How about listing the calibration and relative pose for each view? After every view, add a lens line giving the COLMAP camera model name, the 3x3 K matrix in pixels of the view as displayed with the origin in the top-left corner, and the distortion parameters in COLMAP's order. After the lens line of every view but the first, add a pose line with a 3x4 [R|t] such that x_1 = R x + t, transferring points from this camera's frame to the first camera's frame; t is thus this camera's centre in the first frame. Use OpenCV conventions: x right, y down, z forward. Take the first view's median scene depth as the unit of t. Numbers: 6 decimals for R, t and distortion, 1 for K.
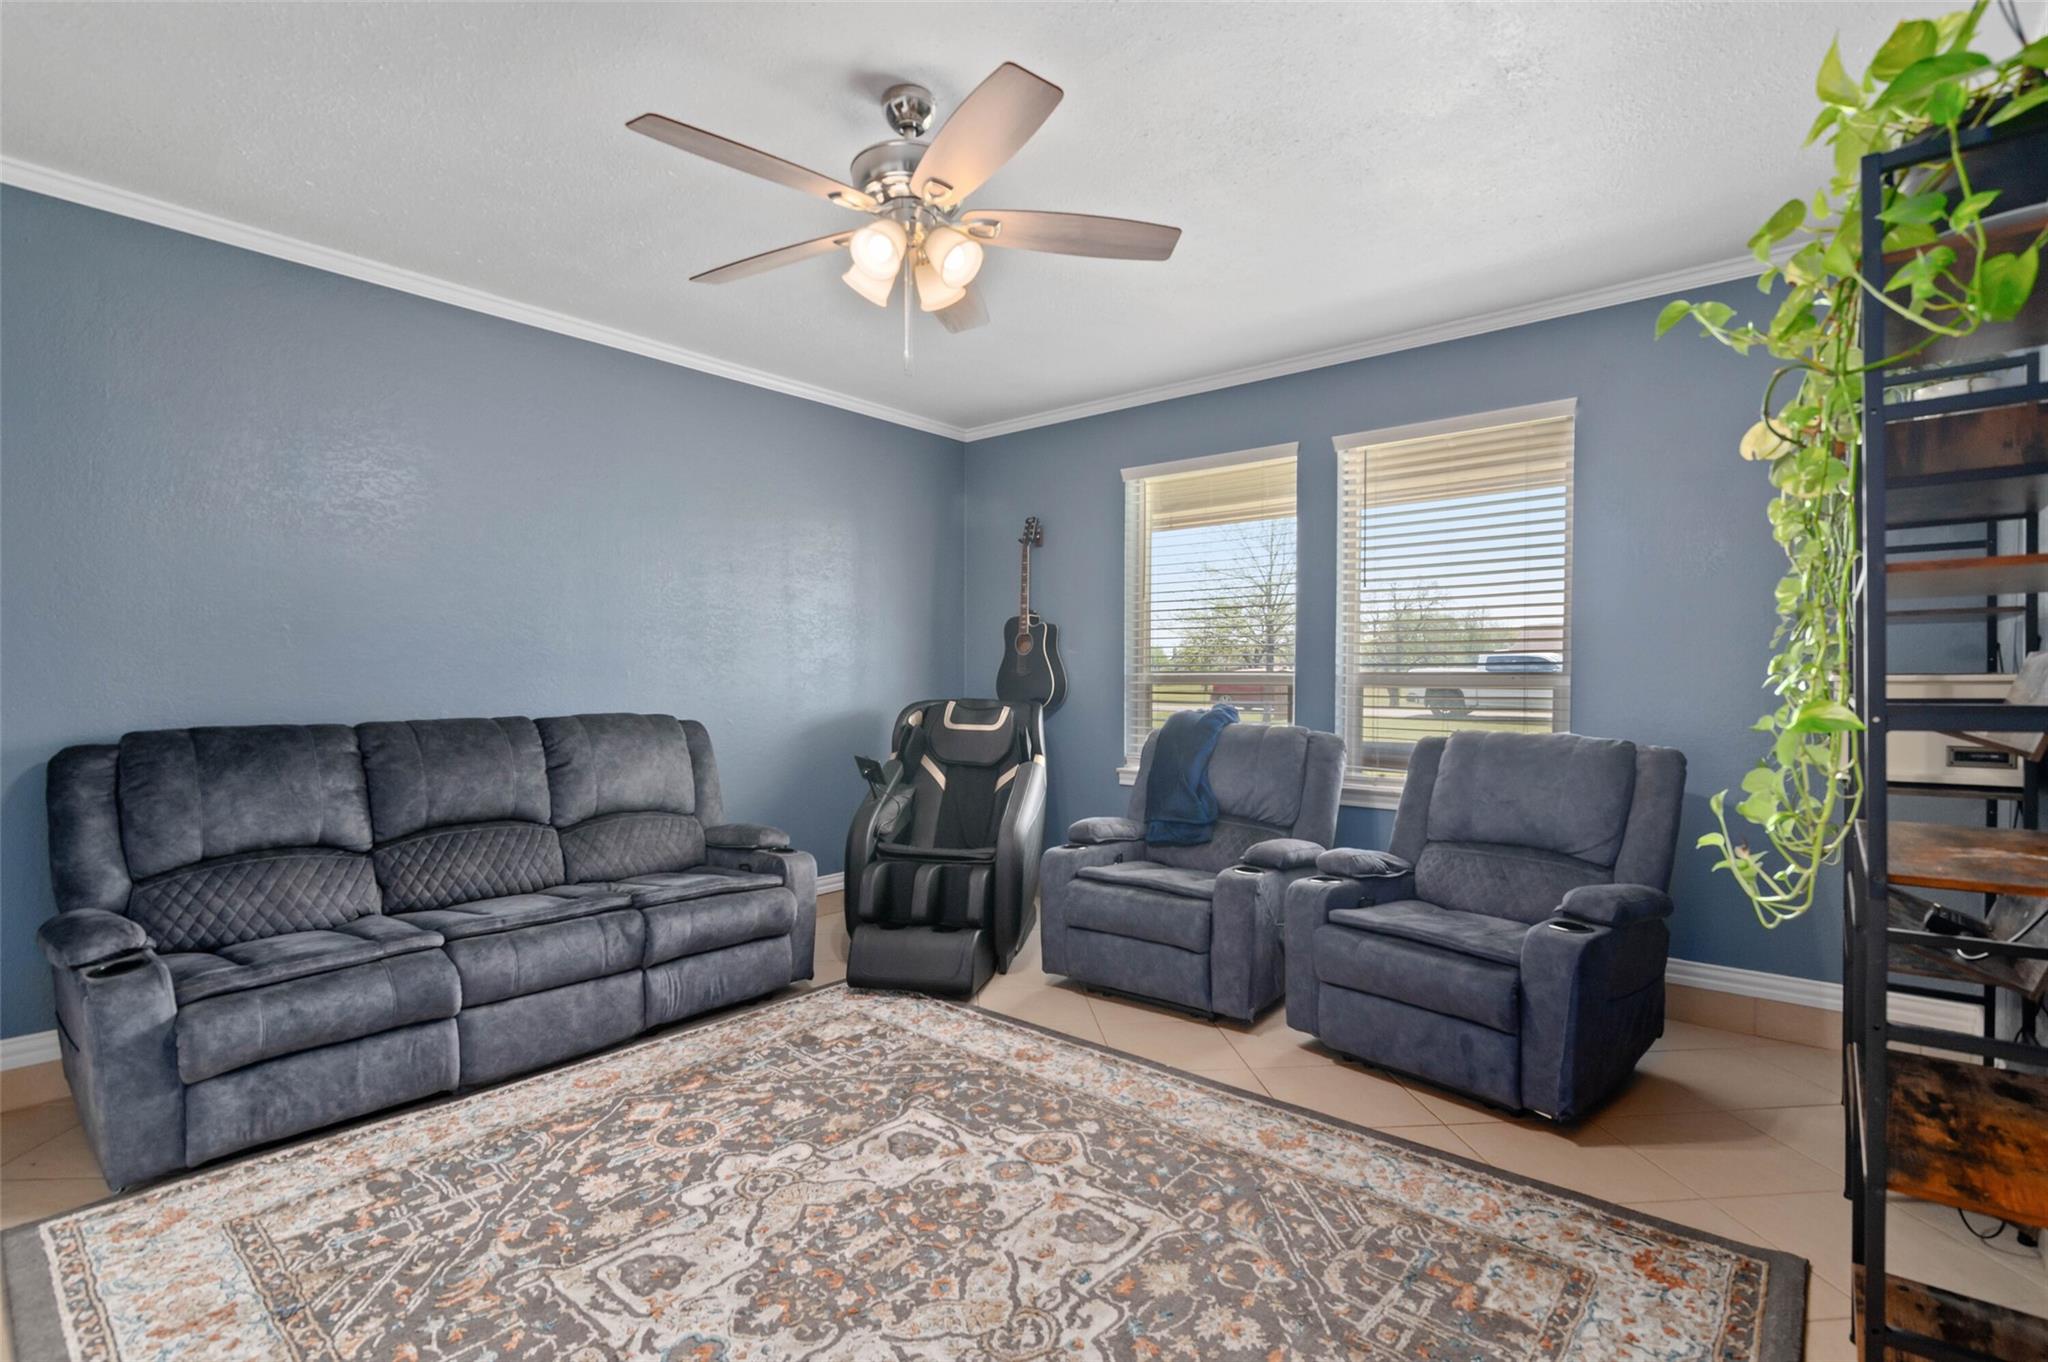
lens RADIAL K [[958.1, 0, 1024.1], [0, 958.1, 683.8], [0, 0, 1]] dist [-0.005258, -0.000740]
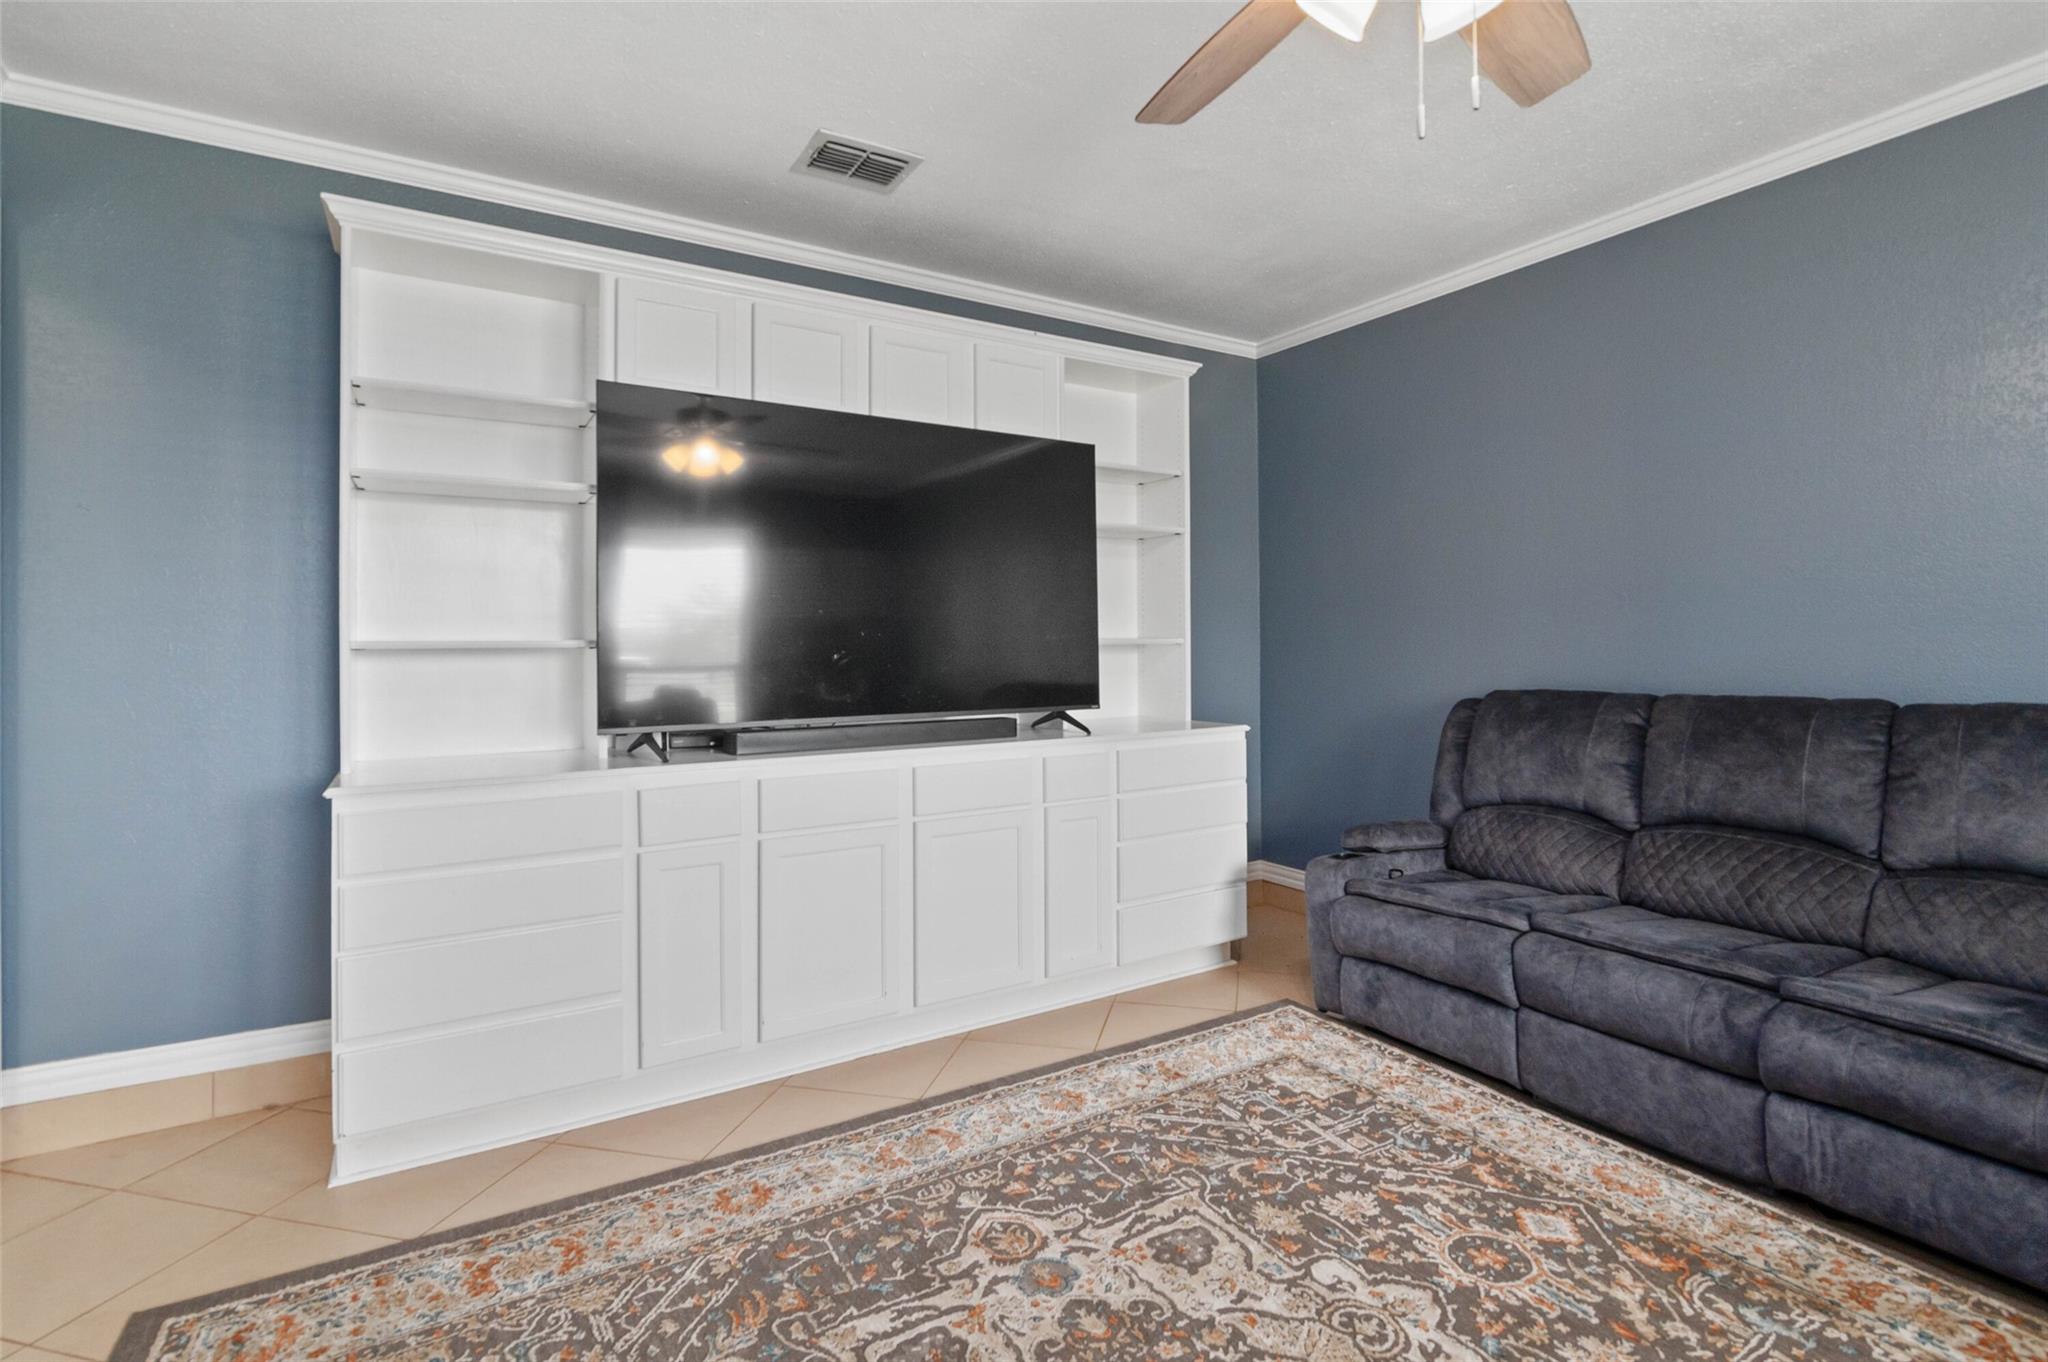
lens RADIAL K [[958.1, 0, 1020.7], [0, 958.1, 617.3], [0, 0, 1]] dist [-0.005258, -0.000740]
pose [[-0.309653, -0.031007, -0.950344, 0.483543], [-0.002579, 0.999492, -0.031770, -0.003582], [0.950846, -0.007387, -0.309575, 0.888516]]
